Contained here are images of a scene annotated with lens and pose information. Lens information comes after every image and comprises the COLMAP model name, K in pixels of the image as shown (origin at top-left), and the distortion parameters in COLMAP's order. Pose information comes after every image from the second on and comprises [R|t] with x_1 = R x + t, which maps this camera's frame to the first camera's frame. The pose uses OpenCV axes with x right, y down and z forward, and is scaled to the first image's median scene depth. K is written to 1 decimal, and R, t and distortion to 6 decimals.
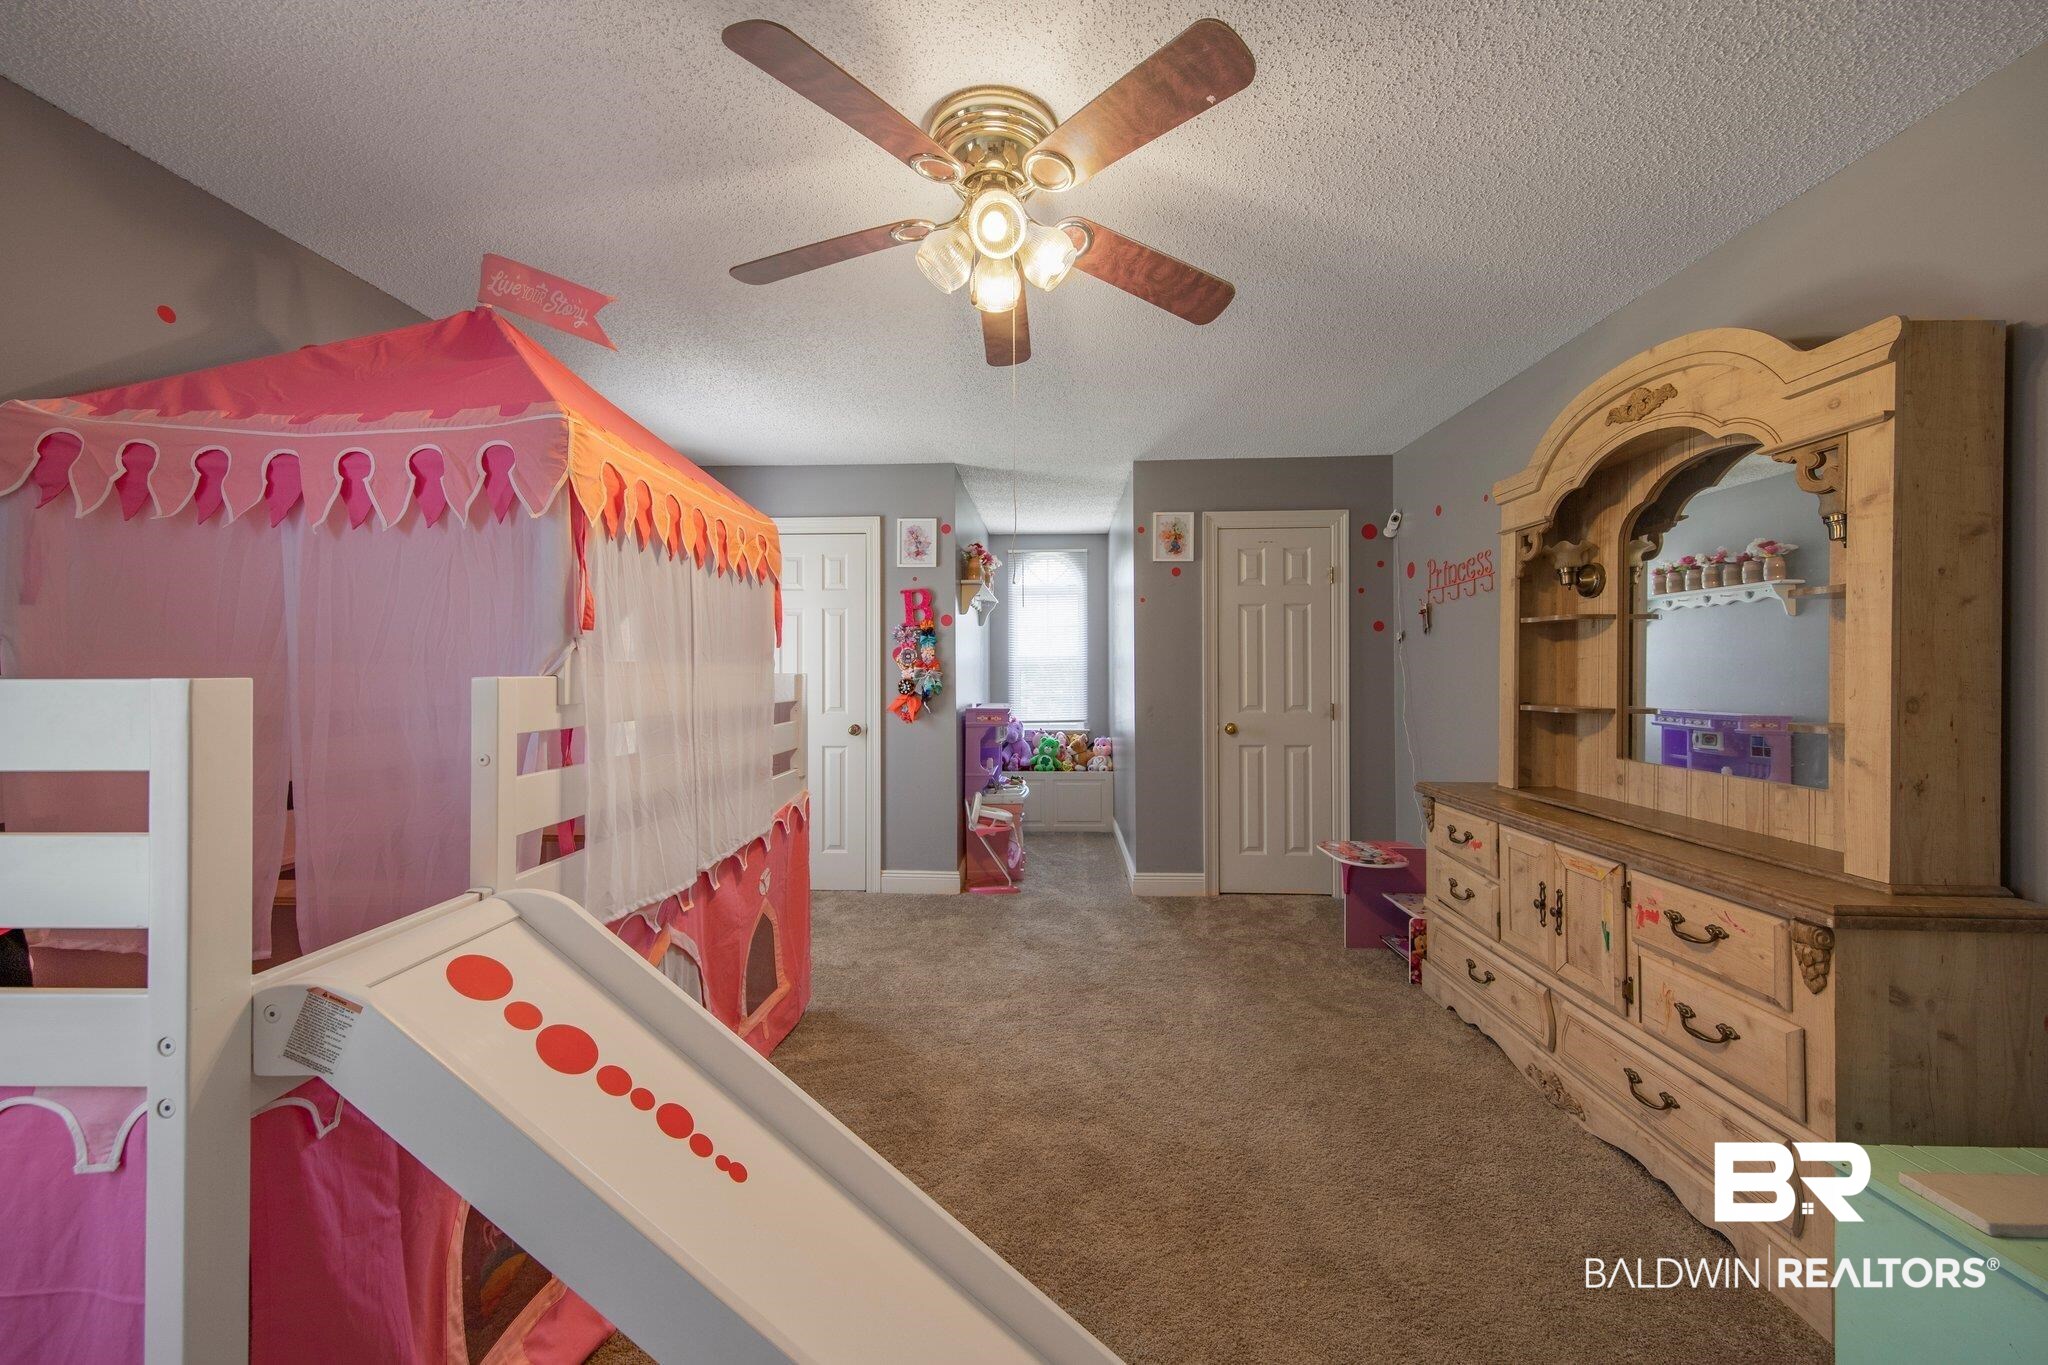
lens RADIAL K [[748.0, 0, 1032.7], [0, 748.0, 668.8], [0, 0, 1]] dist [0.012776, -0.000179]
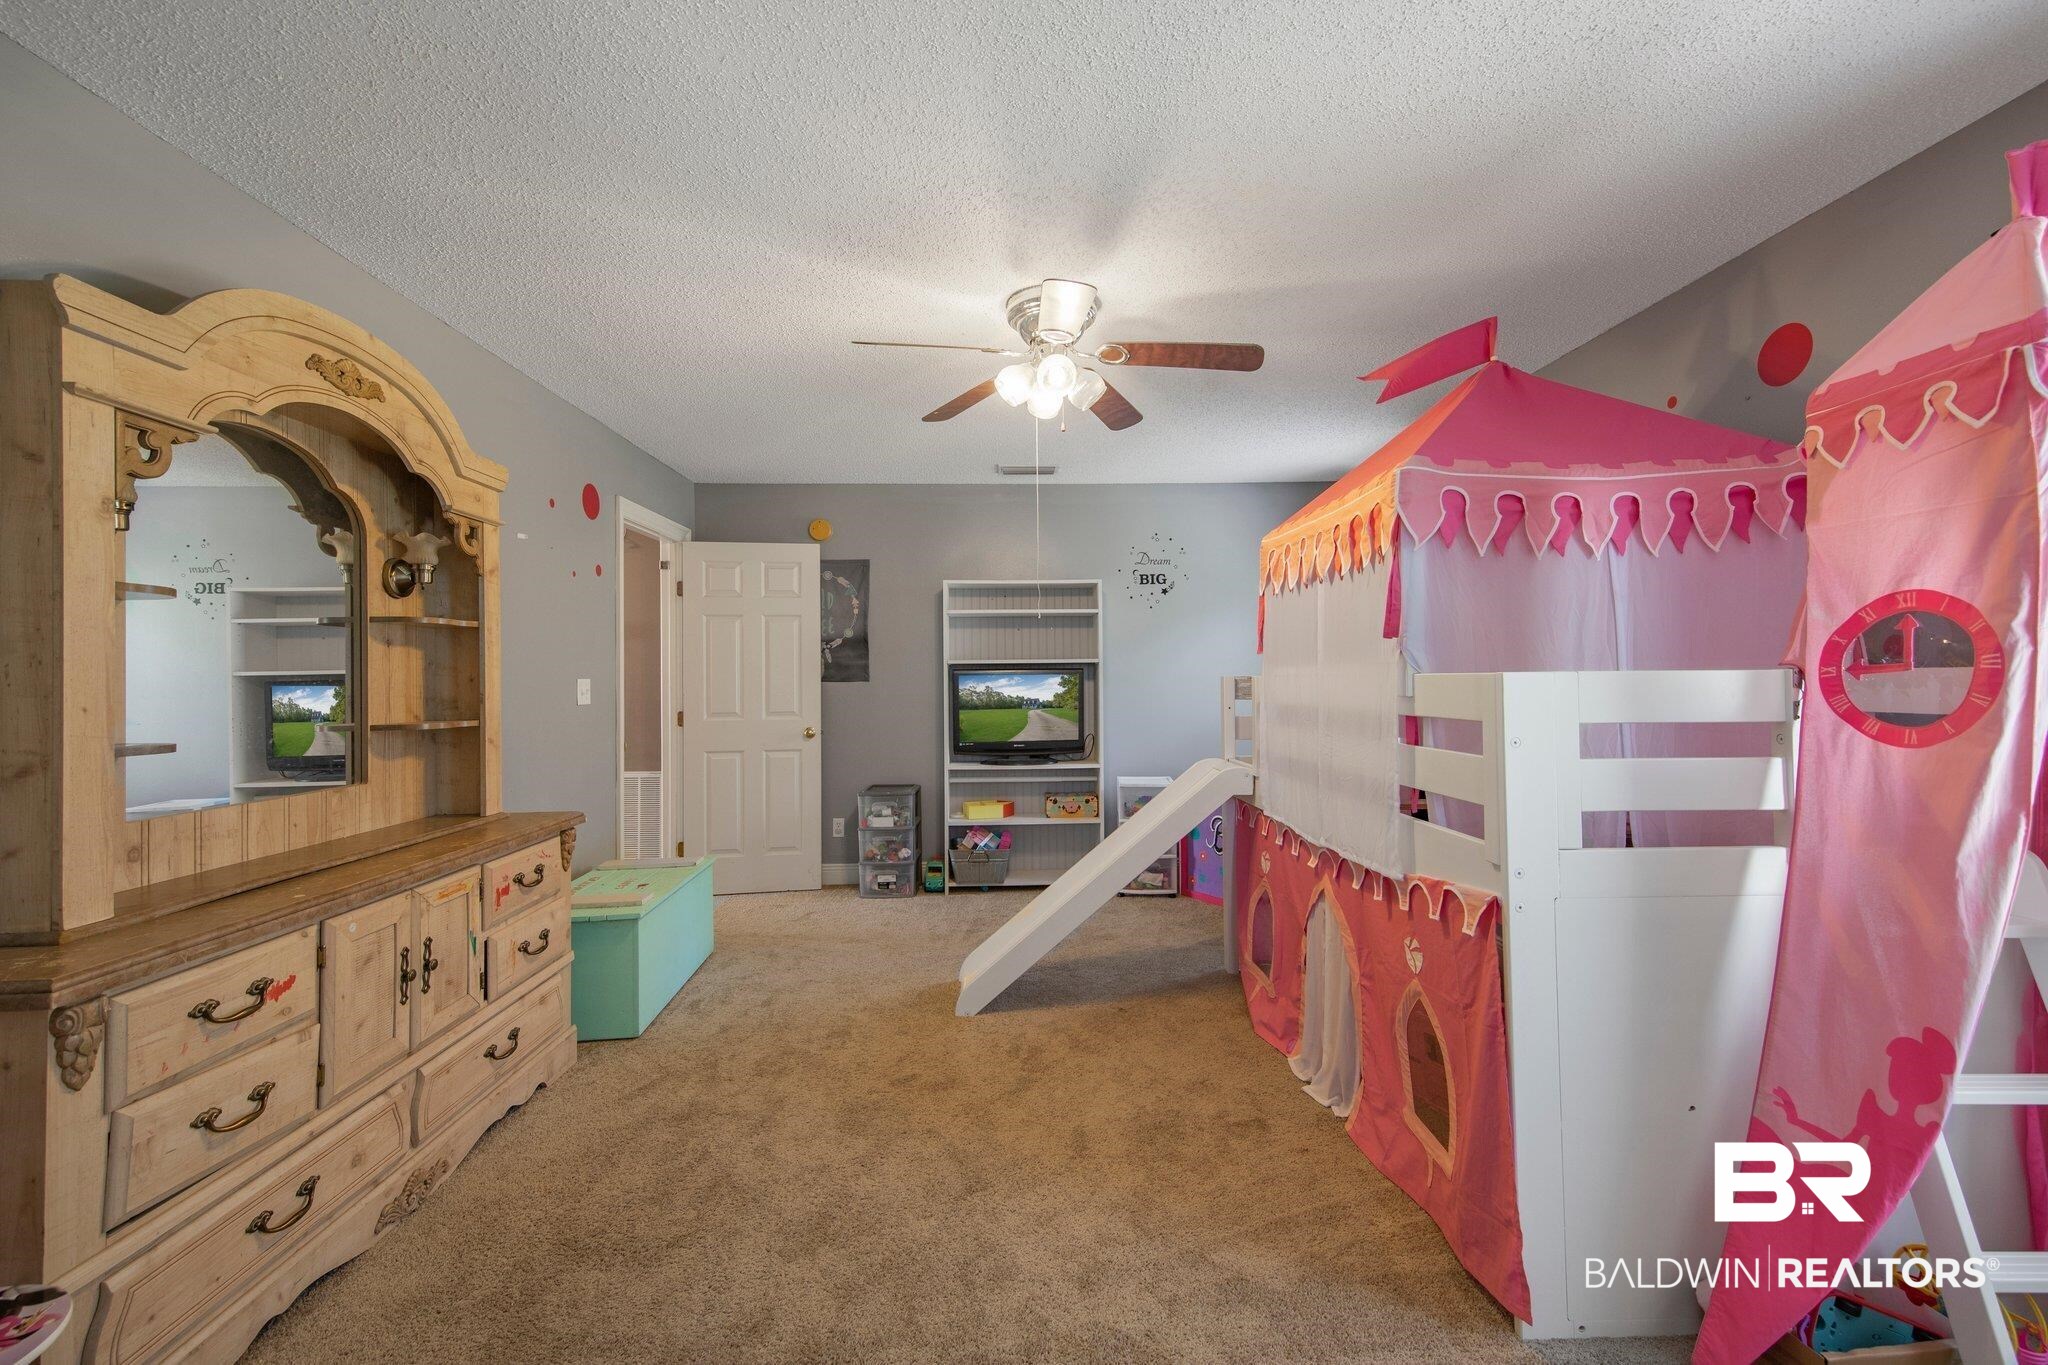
lens RADIAL K [[839.2, 0, 1024.0], [0, 839.2, 682.5], [0, 0, 1]] dist [-0.000049, -0.000013]
pose [[-0.997824, 0.010928, -0.065024, 0.085097], [0.010993, 0.999939, -0.000639, 0.012835], [0.065013, -0.001353, -0.997883, 1.979153]]
